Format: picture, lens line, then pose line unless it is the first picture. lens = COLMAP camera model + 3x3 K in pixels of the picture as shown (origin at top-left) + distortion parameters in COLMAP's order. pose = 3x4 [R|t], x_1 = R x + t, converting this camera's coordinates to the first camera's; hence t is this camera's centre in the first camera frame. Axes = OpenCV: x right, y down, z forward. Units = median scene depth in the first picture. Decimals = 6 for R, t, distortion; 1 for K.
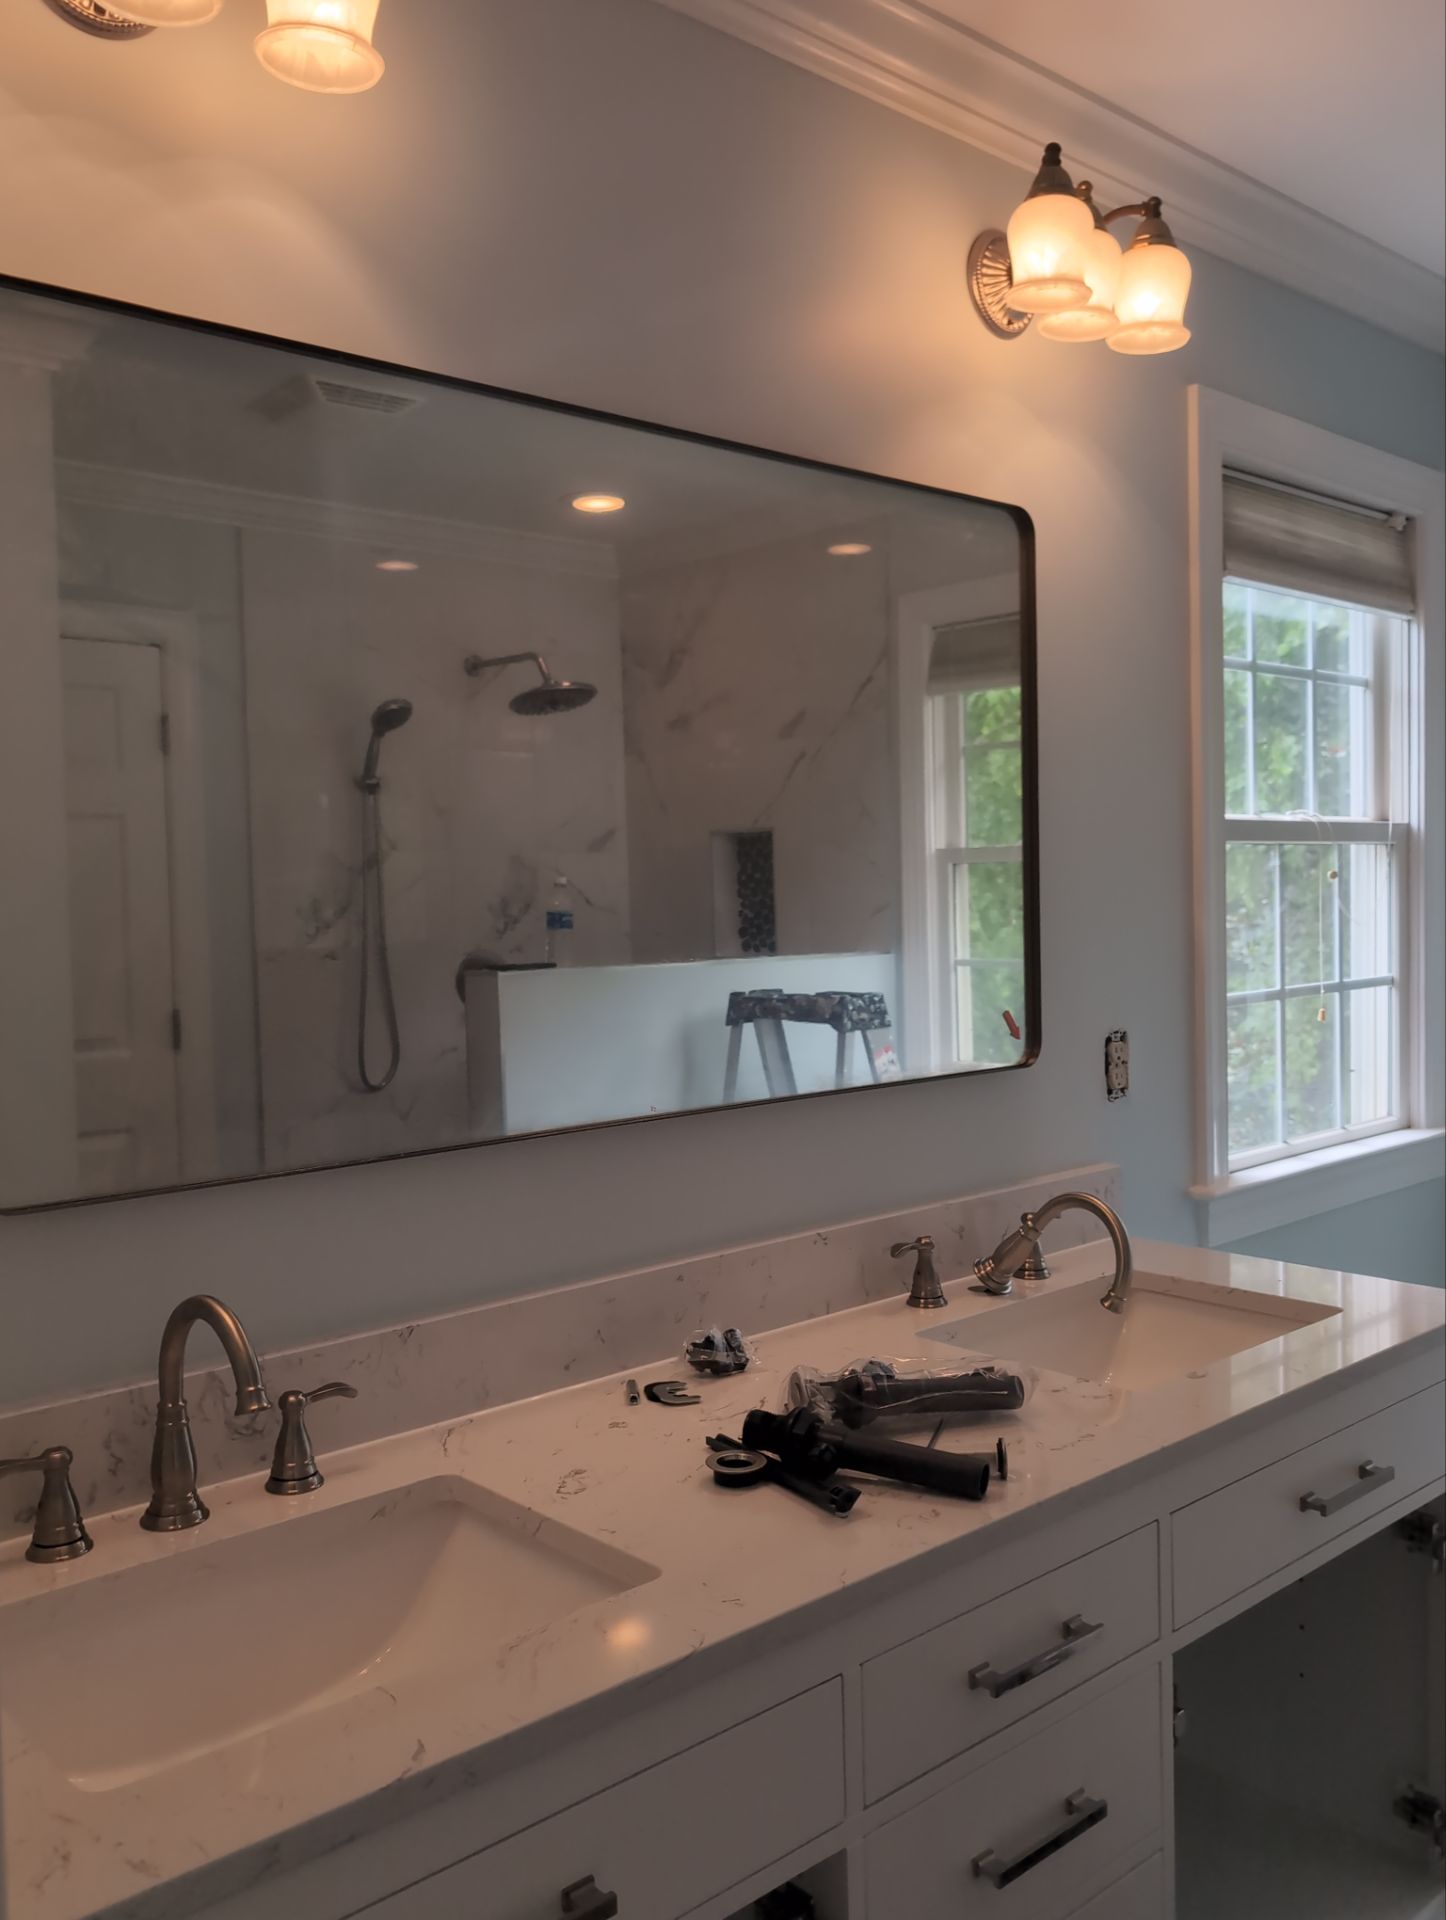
lens RADIAL K [[1639.5, 0, 747.2], [0, 1639.5, 962.1], [0, 0, 1]] dist [0.037158, -0.068162]
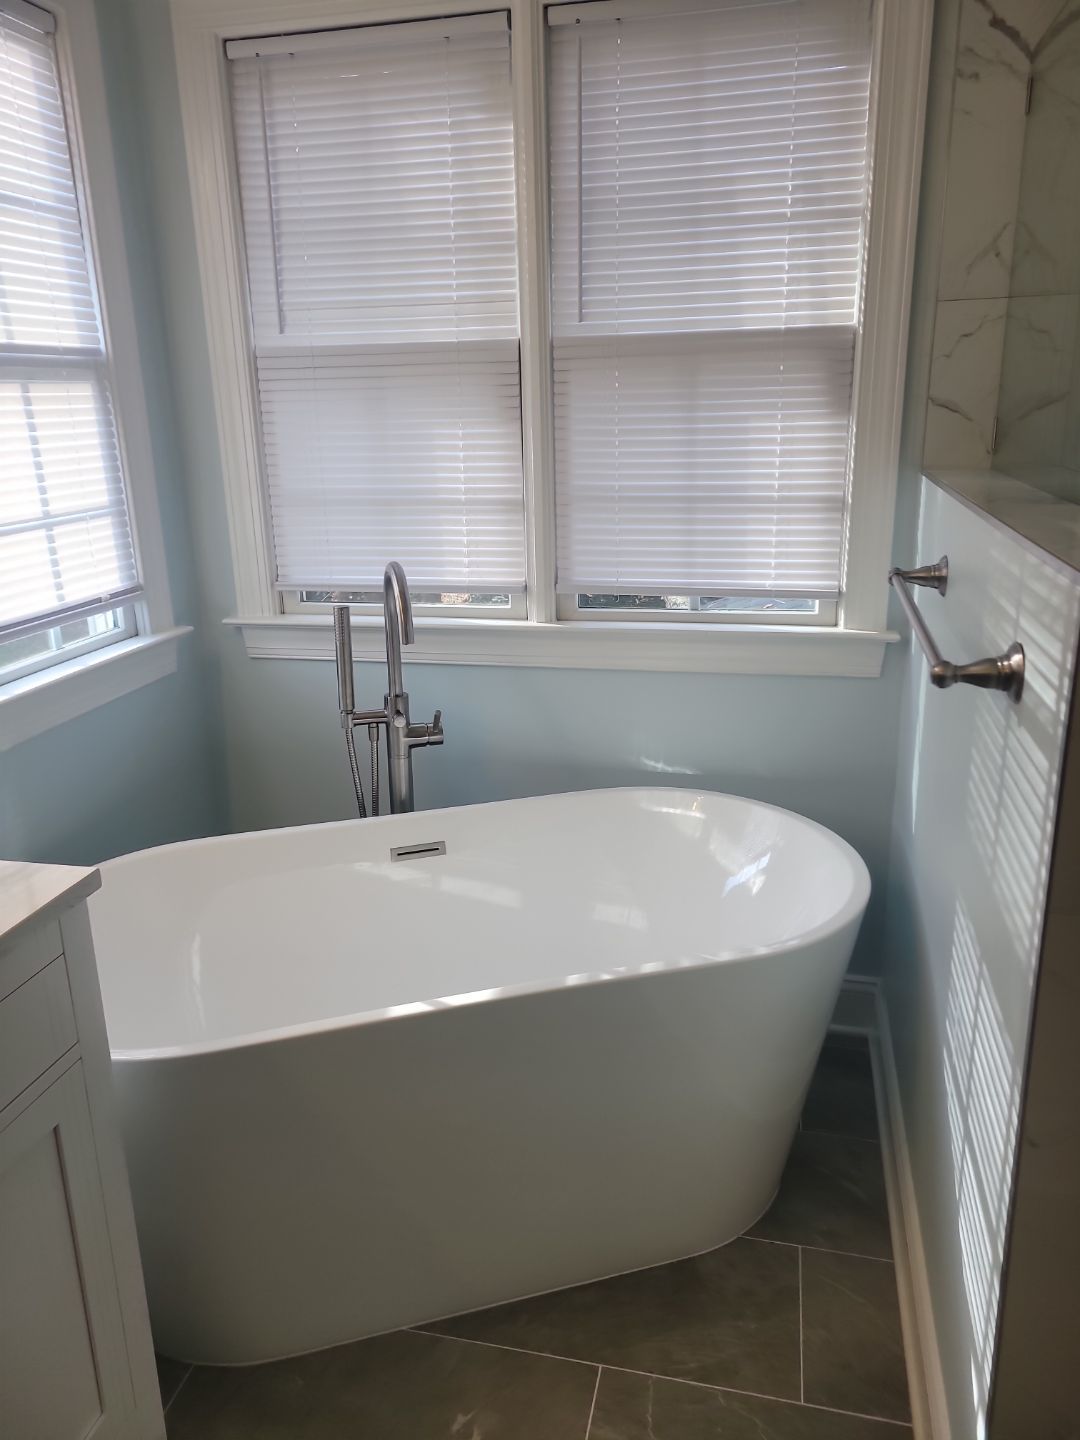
lens RADIAL K [[1073.0, 0, 526.1], [0, 1073.0, 716.4], [0, 0, 1]] dist [0.061951, -0.042503]
pose [[0.832651, -0.160231, 0.530112, 0.259786], [0.033573, 0.970073, 0.240480, -0.016741], [-0.552780, -0.182438, 0.813112, 0.282146]]
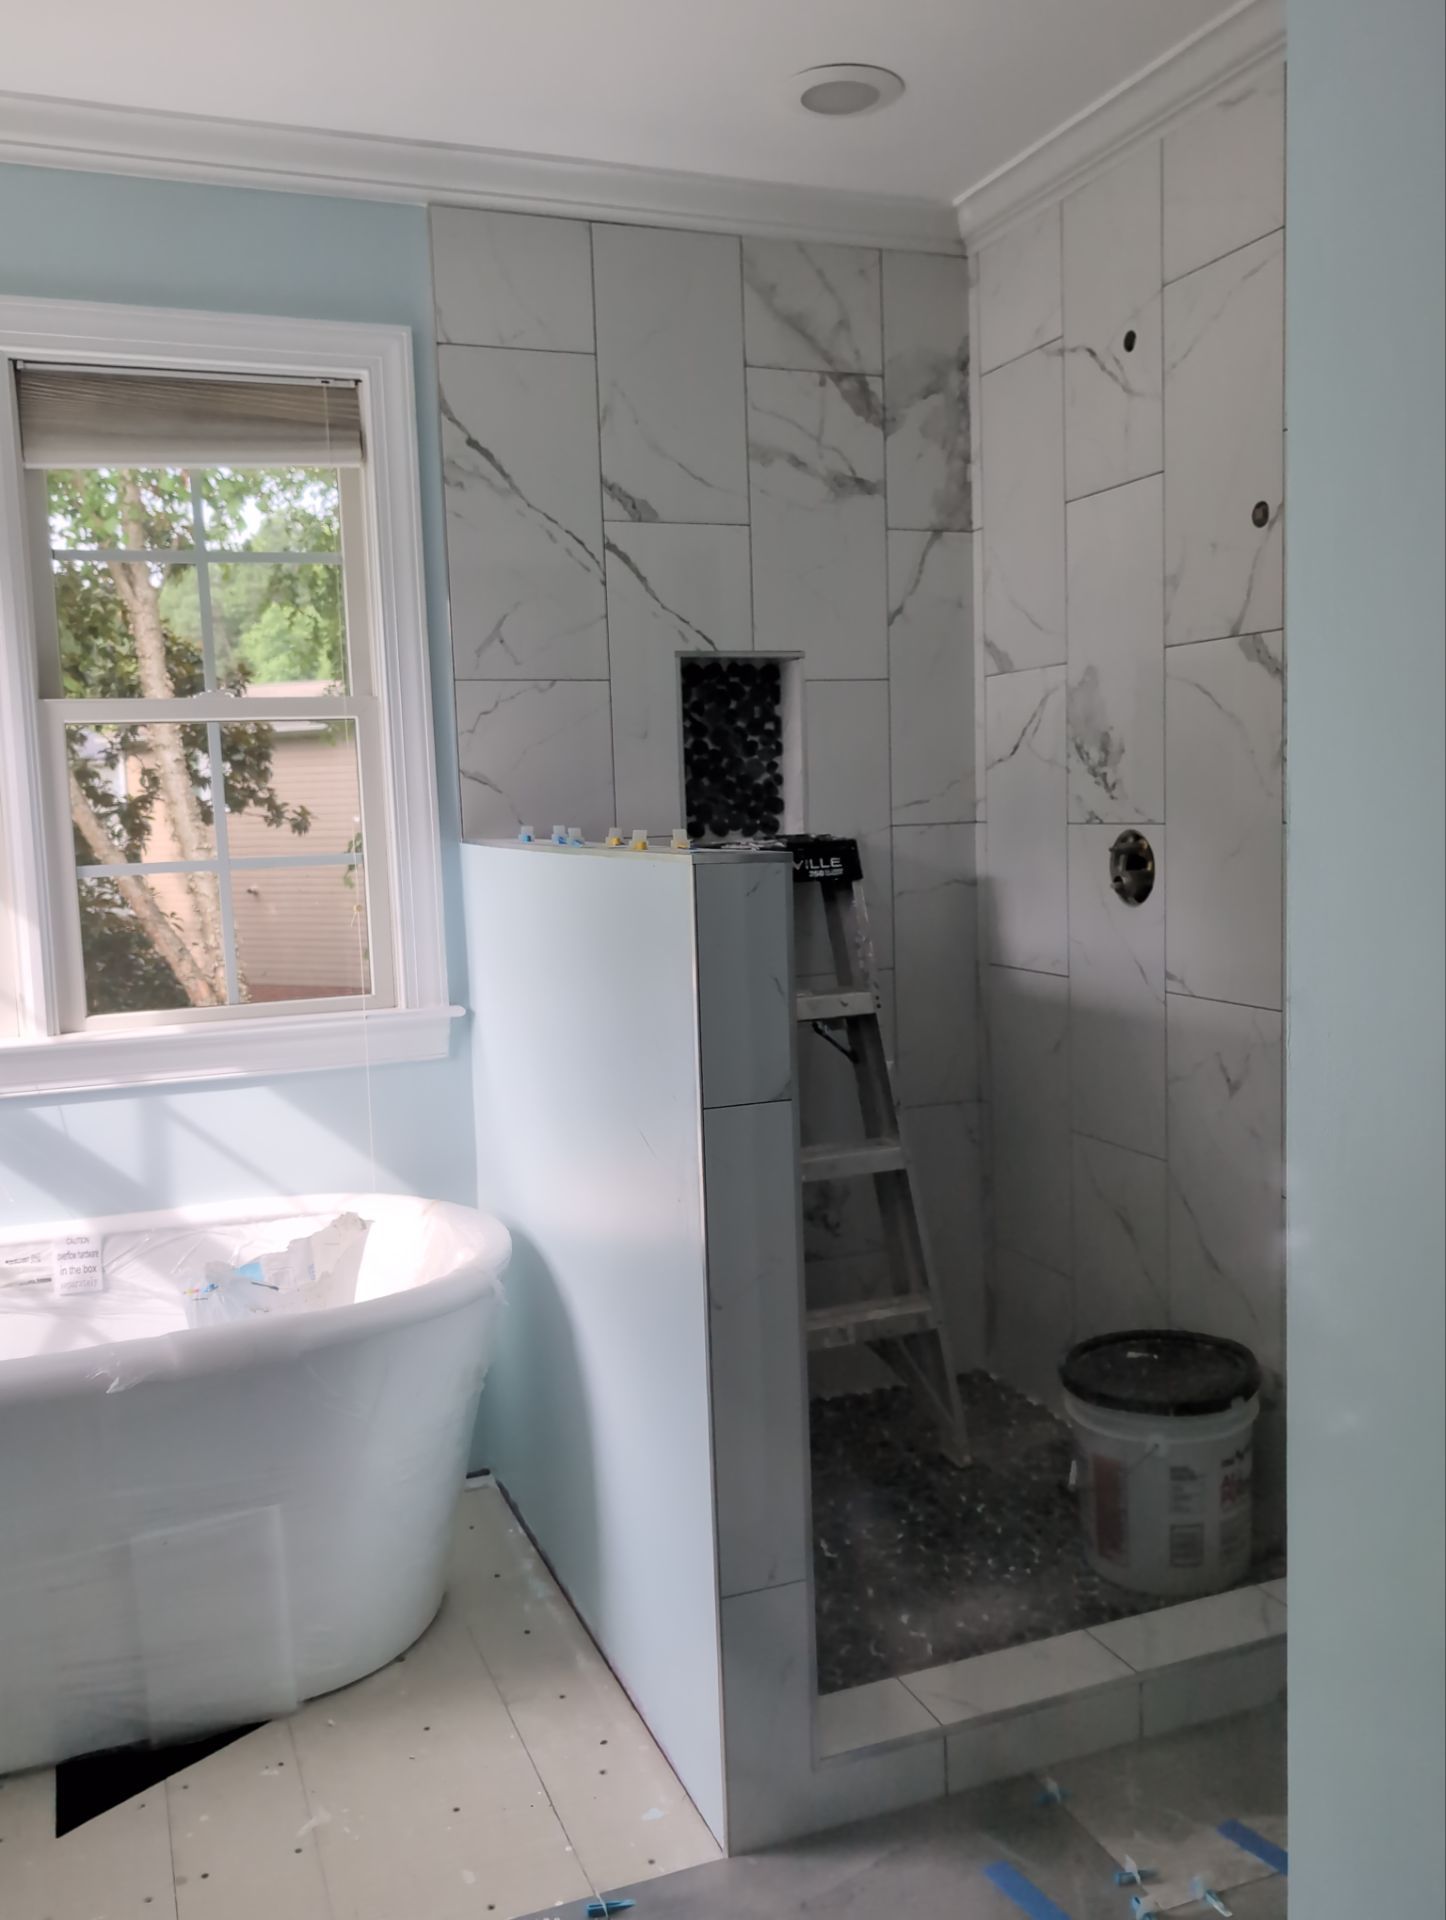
lens RADIAL K [[1623.4, 0, 731.5], [0, 1623.4, 963.8], [0, 0, 1]] dist [0.044444, -0.066481]
pose [[0.359483, -0.089078, 0.928890, -0.073757], [0.065807, 0.995375, 0.069987, 0.027190], [-0.930828, 0.035968, 0.363683, 0.193855]]
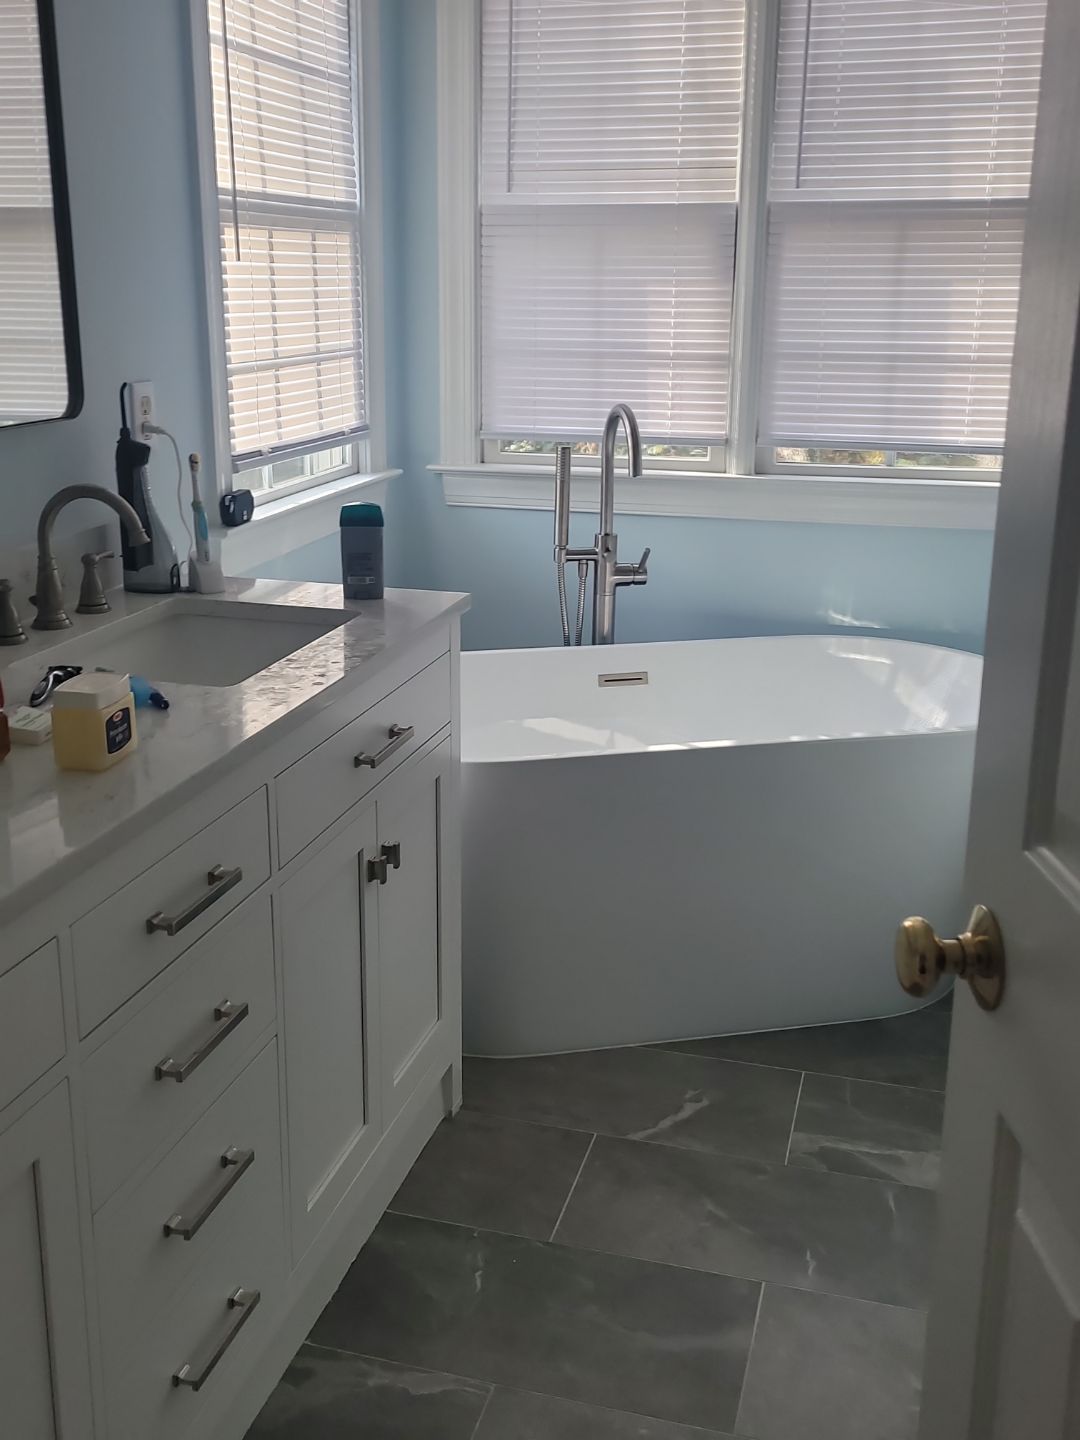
lens RADIAL K [[1514.7, 0, 528.6], [0, 1514.7, 710.6], [0, 0, 1]] dist [0.066925, 0.000000]
pose [[0.851392, -0.122513, 0.510022, -0.085142], [0.001693, 0.972977, 0.230894, 0.016061], [-0.524527, -0.195718, 0.828593, -0.010167]]
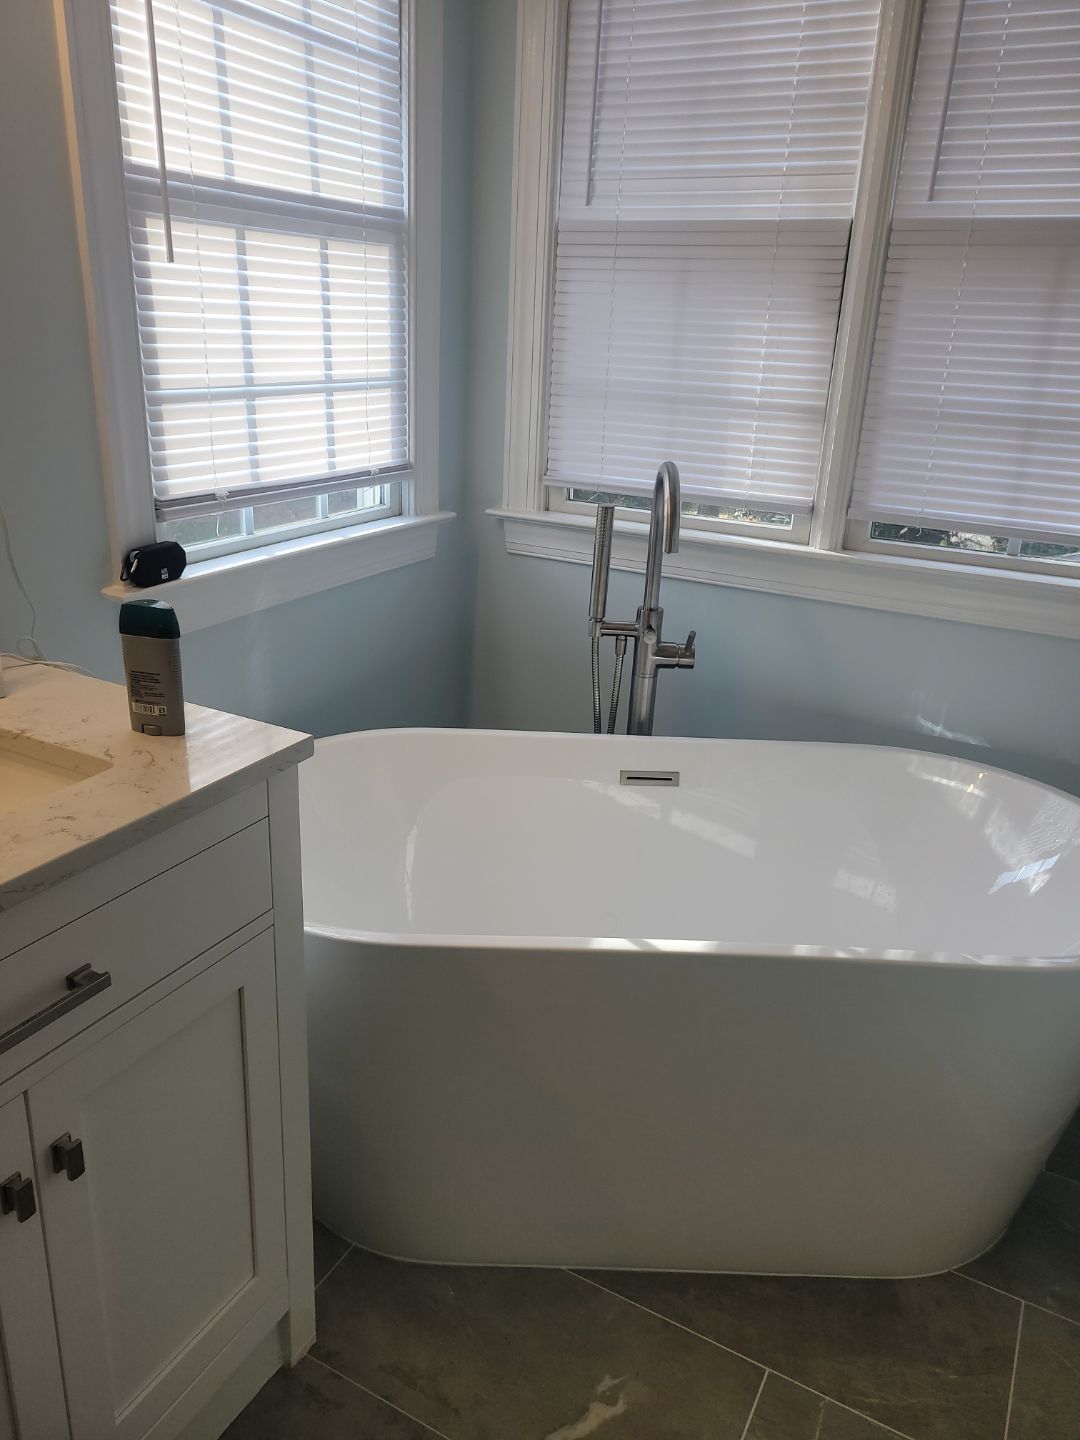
lens RADIAL K [[1079.3, 0, 524.8], [0, 1079.3, 703.1], [0, 0, 1]] dist [0.064158, -0.043576]
pose [[0.948224, -0.051155, 0.313456, 0.286820], [-0.044945, 0.955399, 0.291879, 0.005858], [-0.314407, -0.290855, 0.903632, 0.323945]]
